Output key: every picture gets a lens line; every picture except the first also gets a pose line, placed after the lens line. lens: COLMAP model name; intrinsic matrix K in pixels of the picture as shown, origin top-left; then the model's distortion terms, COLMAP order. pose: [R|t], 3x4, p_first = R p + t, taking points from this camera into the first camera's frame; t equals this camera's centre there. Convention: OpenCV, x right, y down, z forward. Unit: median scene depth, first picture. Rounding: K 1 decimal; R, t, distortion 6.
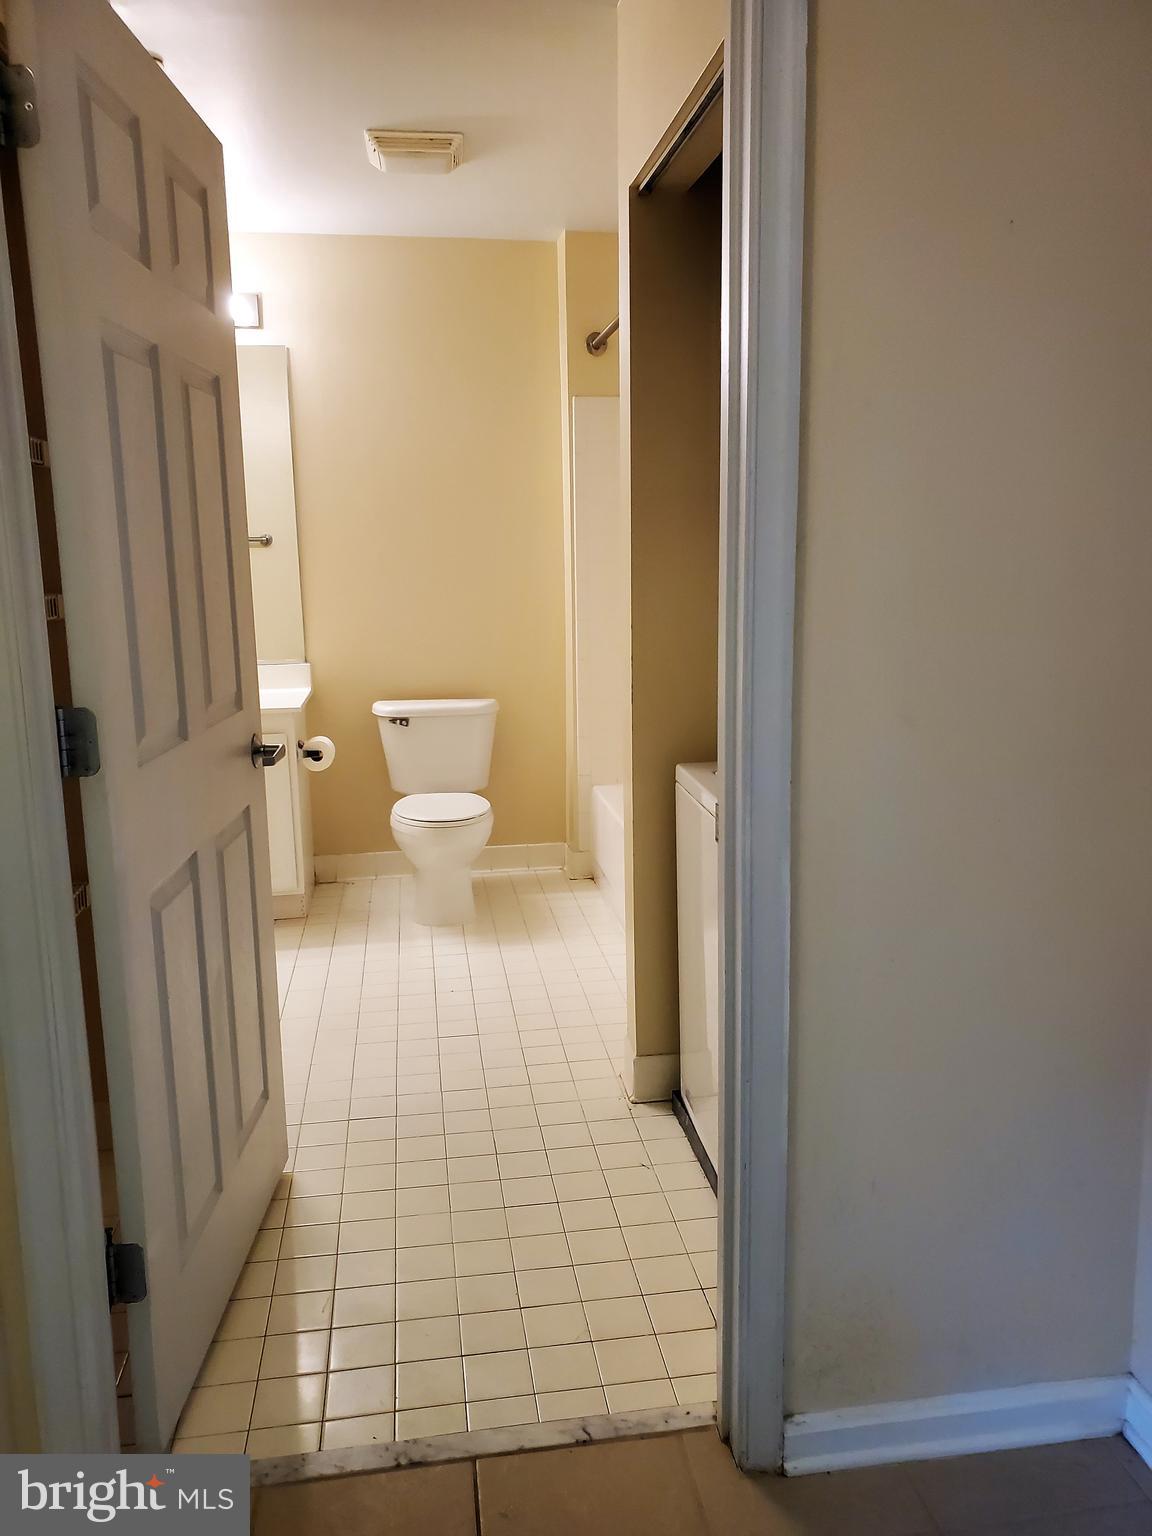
lens RADIAL K [[1199.0, 0, 603.6], [0, 1199.0, 765.4], [0, 0, 1]] dist [0.002402, -0.002888]
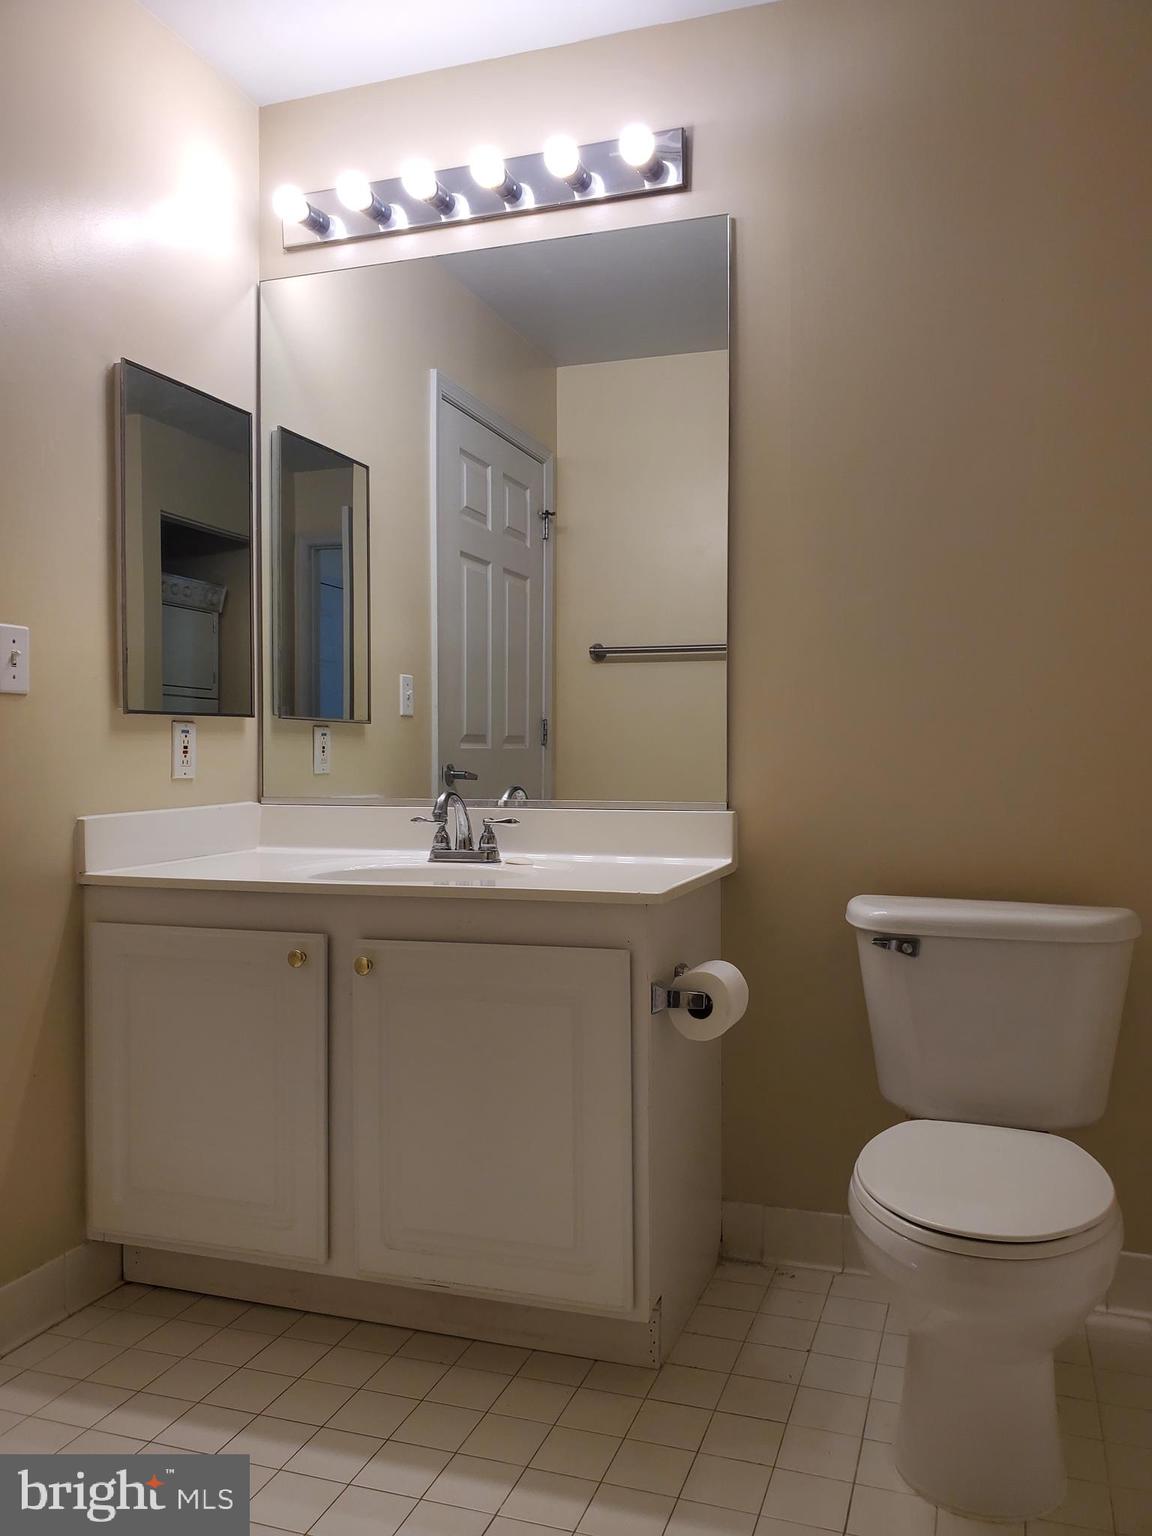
lens RADIAL K [[1199.0, 0, 603.6], [0, 1199.0, 765.4], [0, 0, 1]] dist [0.002402, -0.002888]
pose [[0.886433, 0.019377, -0.462450, -0.063103], [-0.097222, 0.984629, -0.145100, -0.026381], [0.452530, 0.173582, 0.874692, 0.545738]]
